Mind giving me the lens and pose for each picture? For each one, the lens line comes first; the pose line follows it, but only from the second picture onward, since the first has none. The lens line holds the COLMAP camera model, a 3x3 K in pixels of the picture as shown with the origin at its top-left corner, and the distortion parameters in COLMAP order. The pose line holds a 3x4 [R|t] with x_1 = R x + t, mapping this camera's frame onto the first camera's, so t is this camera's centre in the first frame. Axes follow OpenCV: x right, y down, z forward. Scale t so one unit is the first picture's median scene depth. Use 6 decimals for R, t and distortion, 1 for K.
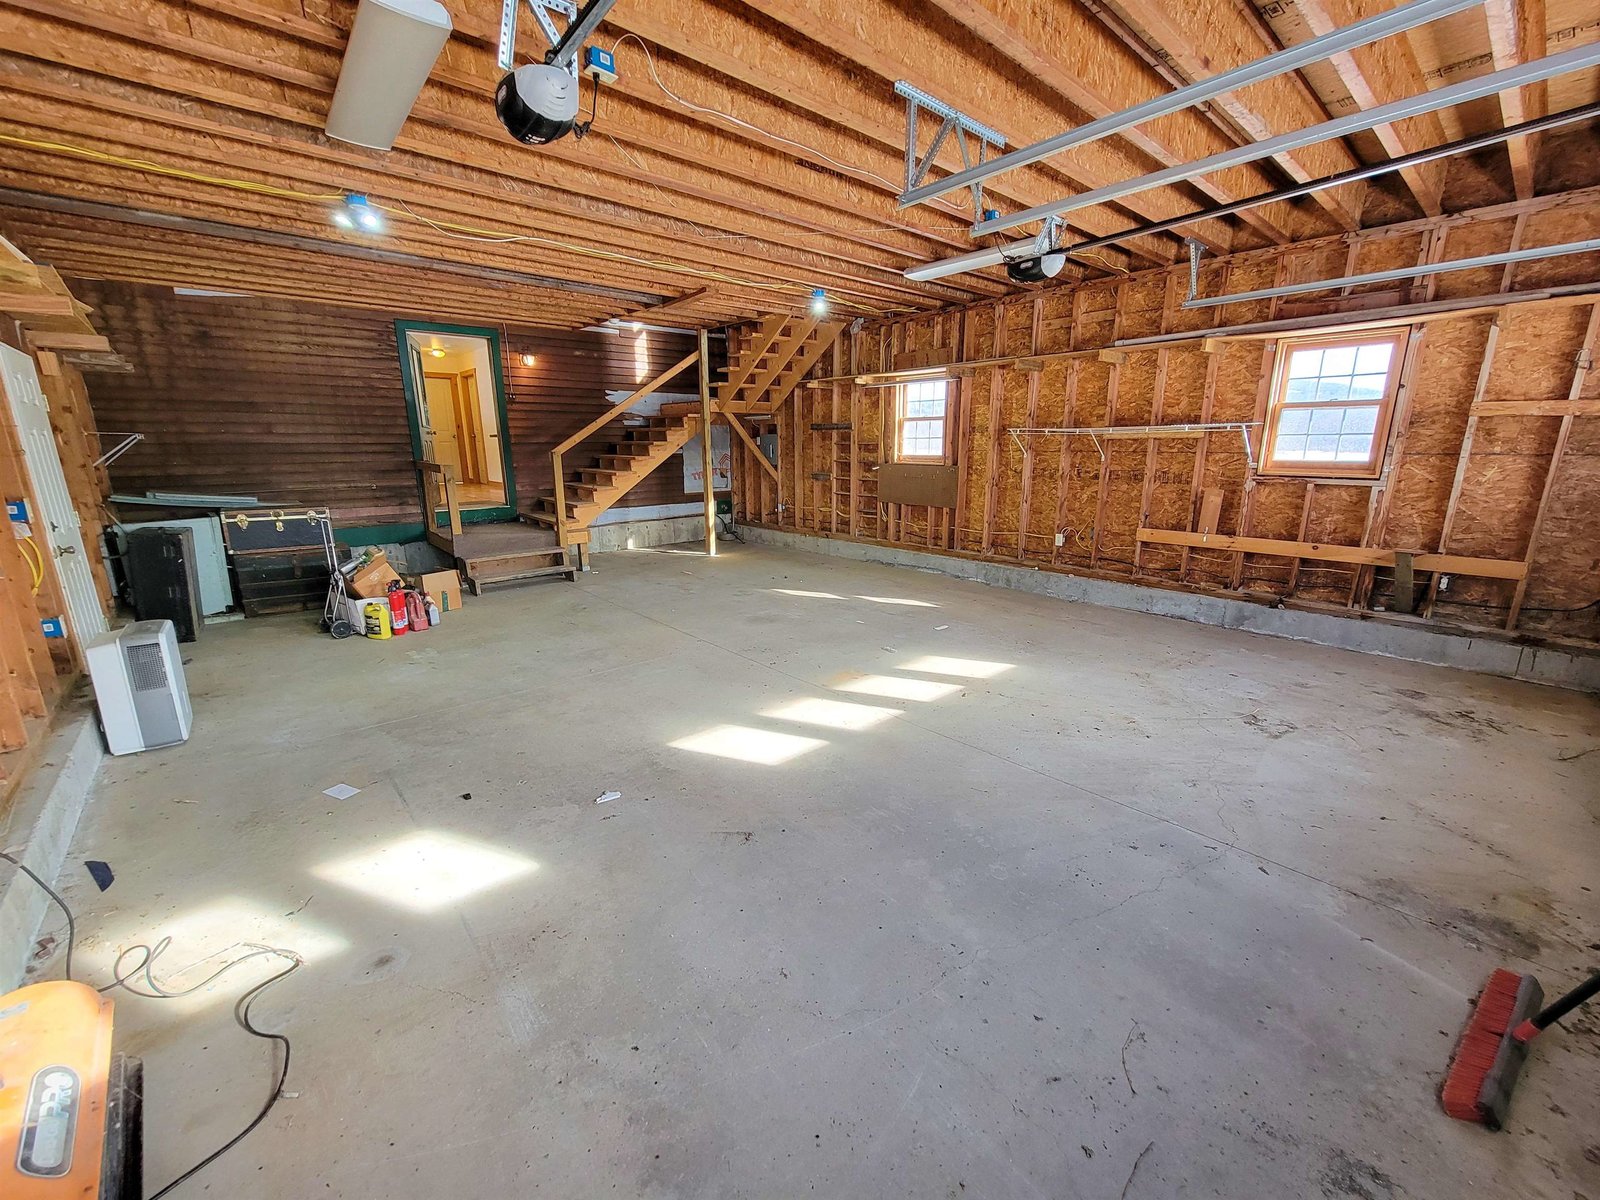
lens RADIAL K [[651.6, 0, 809.5], [0, 651.6, 602.4], [0, 0, 1]] dist [-0.001692, 0.000595]
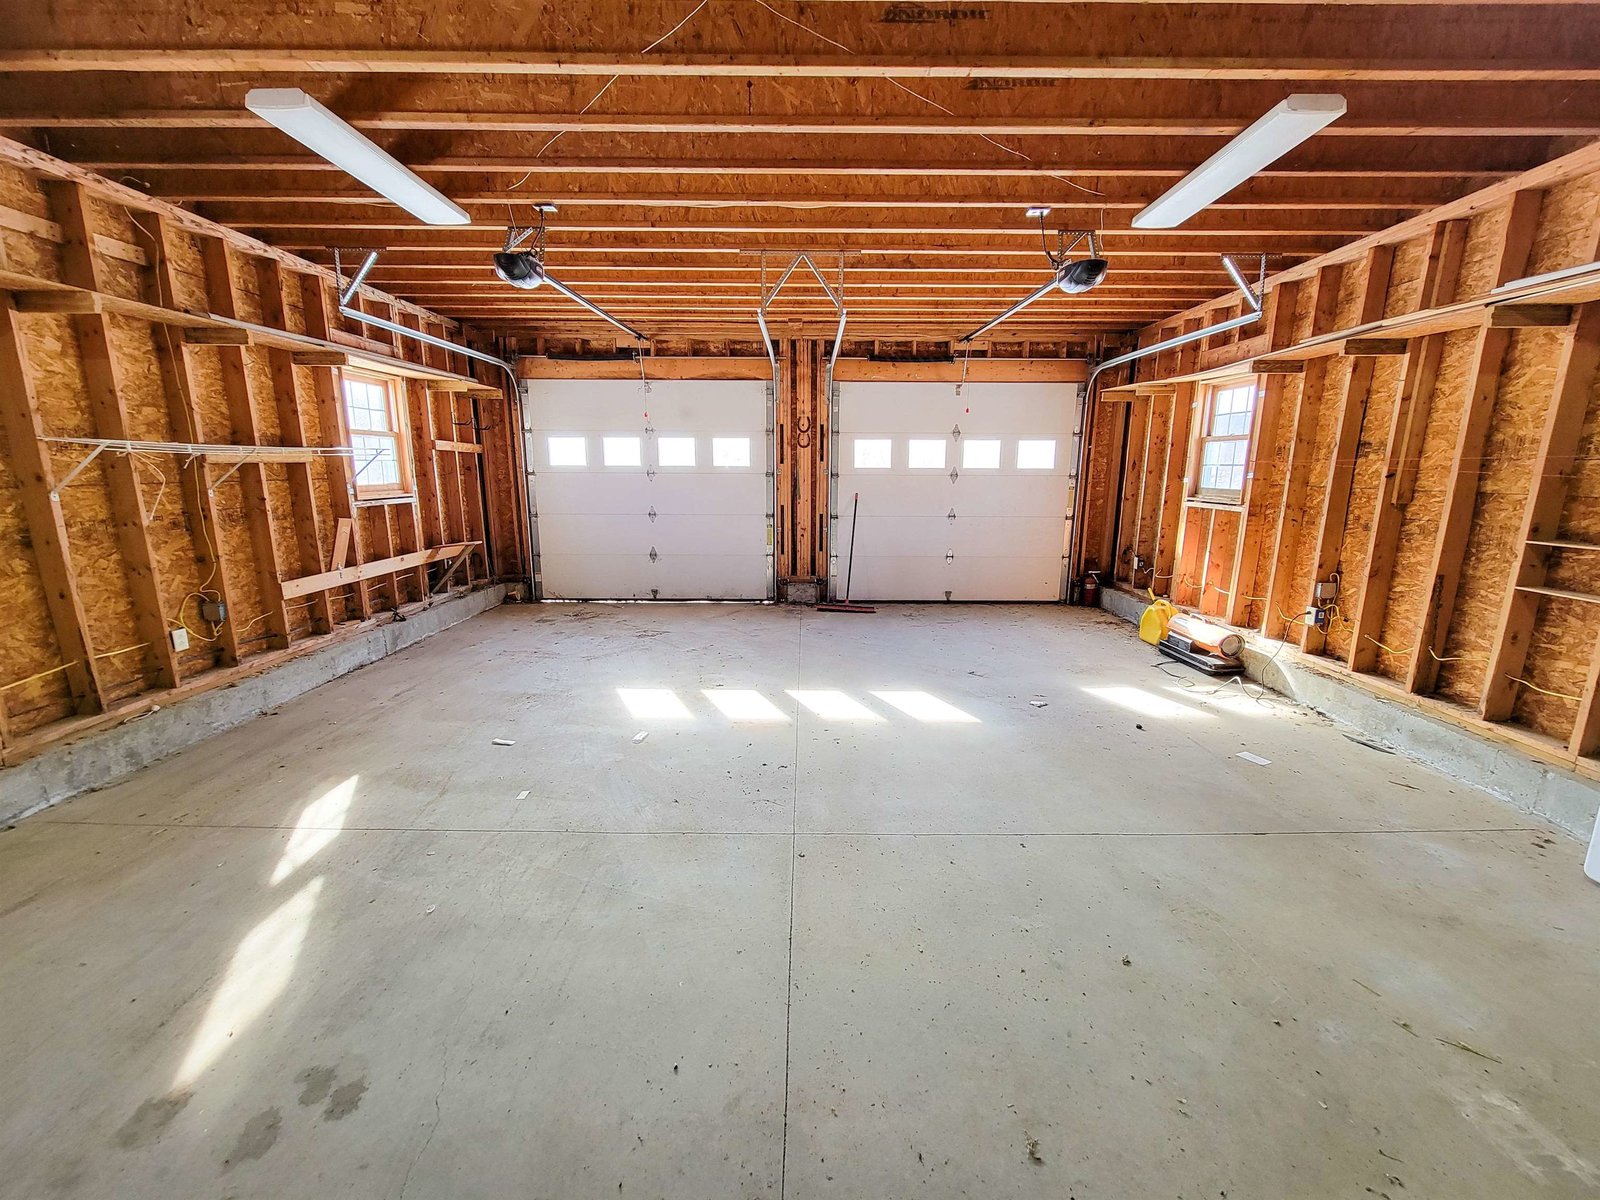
lens RADIAL K [[651.6, 0, 809.5], [0, 651.6, 602.4], [0, 0, 1]] dist [-0.001692, 0.000595]
pose [[-0.751460, -0.136475, 0.645510, -0.540815], [0.155927, 0.913922, 0.374743, -0.356151], [-0.641089, 0.382257, -0.665496, 1.428878]]
